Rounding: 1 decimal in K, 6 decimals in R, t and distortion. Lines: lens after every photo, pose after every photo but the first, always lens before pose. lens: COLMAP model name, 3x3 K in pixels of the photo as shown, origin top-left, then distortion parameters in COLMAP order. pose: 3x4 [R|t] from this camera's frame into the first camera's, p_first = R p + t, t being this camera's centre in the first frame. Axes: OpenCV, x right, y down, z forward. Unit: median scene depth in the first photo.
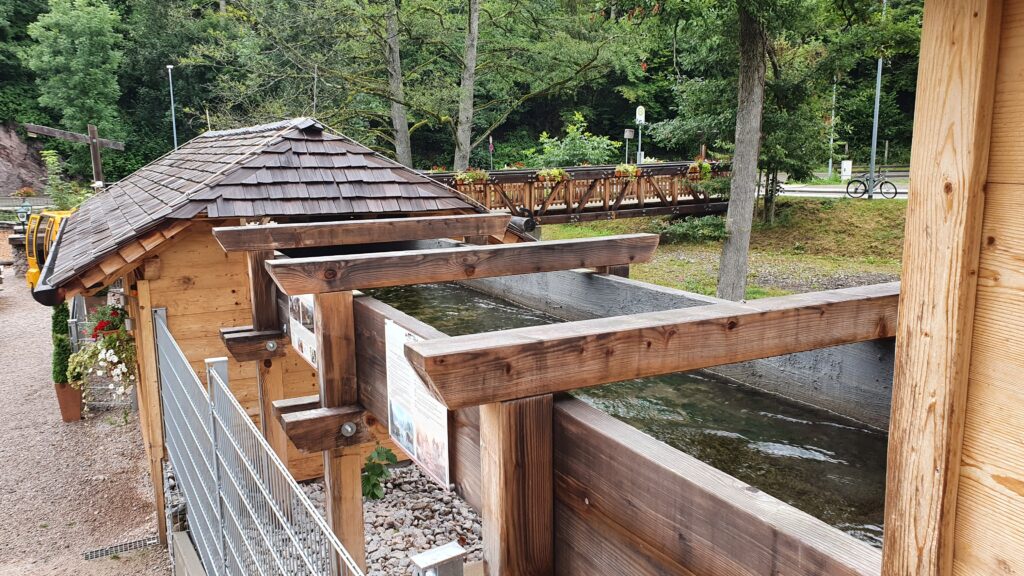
lens RADIAL K [[813.3, 0, 512.0], [0, 813.3, 288.0], [0, 0, 1]] dist [0.001988, -0.002710]
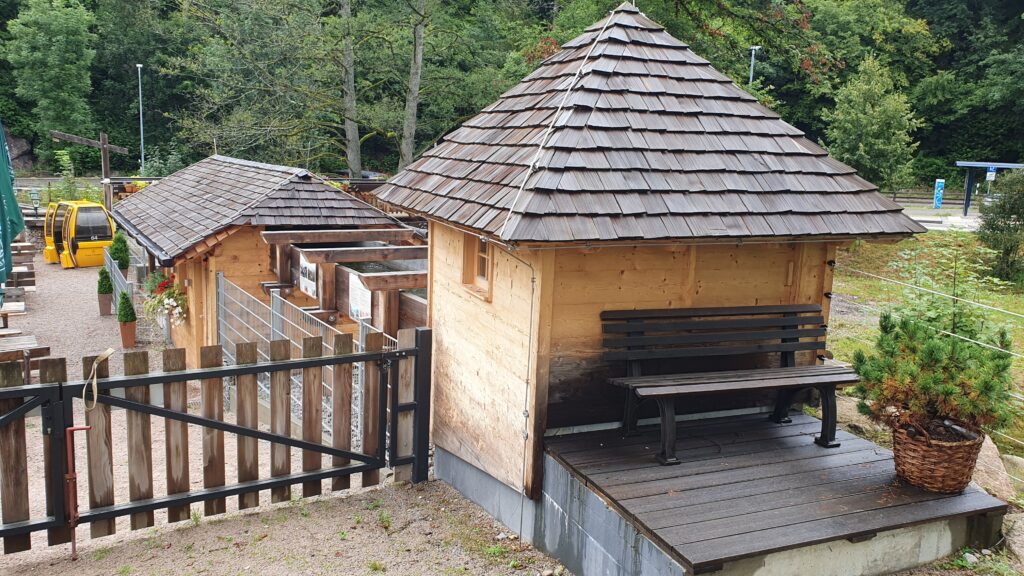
lens RADIAL K [[788.7, 0, 536.4], [0, 788.7, 284.7], [0, 0, 1]] dist [-0.007836, -0.005626]
pose [[0.994003, 0.038294, 0.102429, 0.018474], [-0.038249, 0.999265, -0.002404, 0.005718], [-0.102446, -0.001529, 0.994737, -0.158906]]
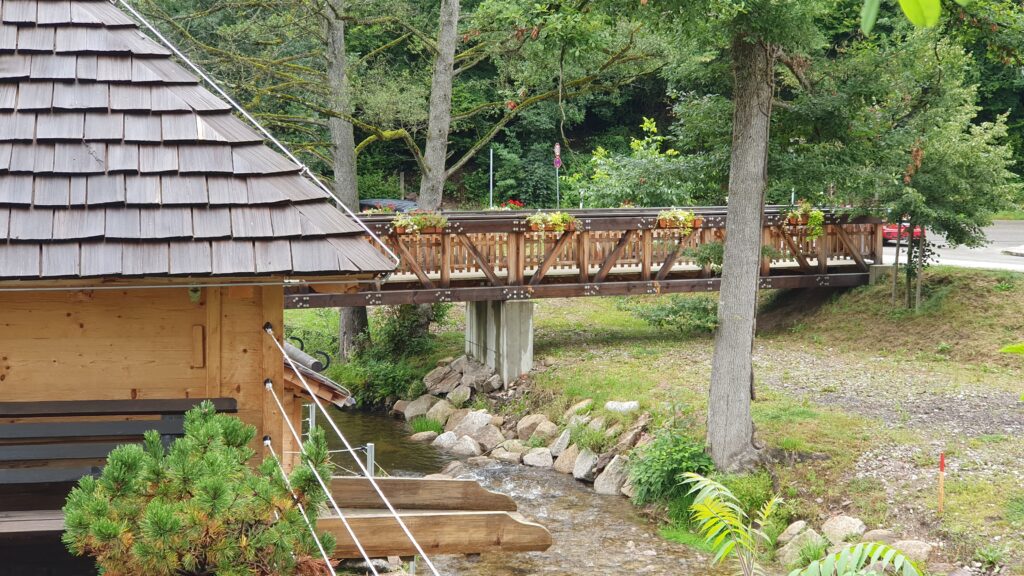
lens RADIAL K [[1485.7, 0, 513.2], [0, 1485.7, 262.8], [0, 0, 1]] dist [0.081448, -0.155779]
pose [[0.994765, 0.036104, -0.095600, 0.131122], [-0.045099, 0.994581, -0.093669, 0.006103], [0.091700, 0.097491, 0.991003, -0.175816]]
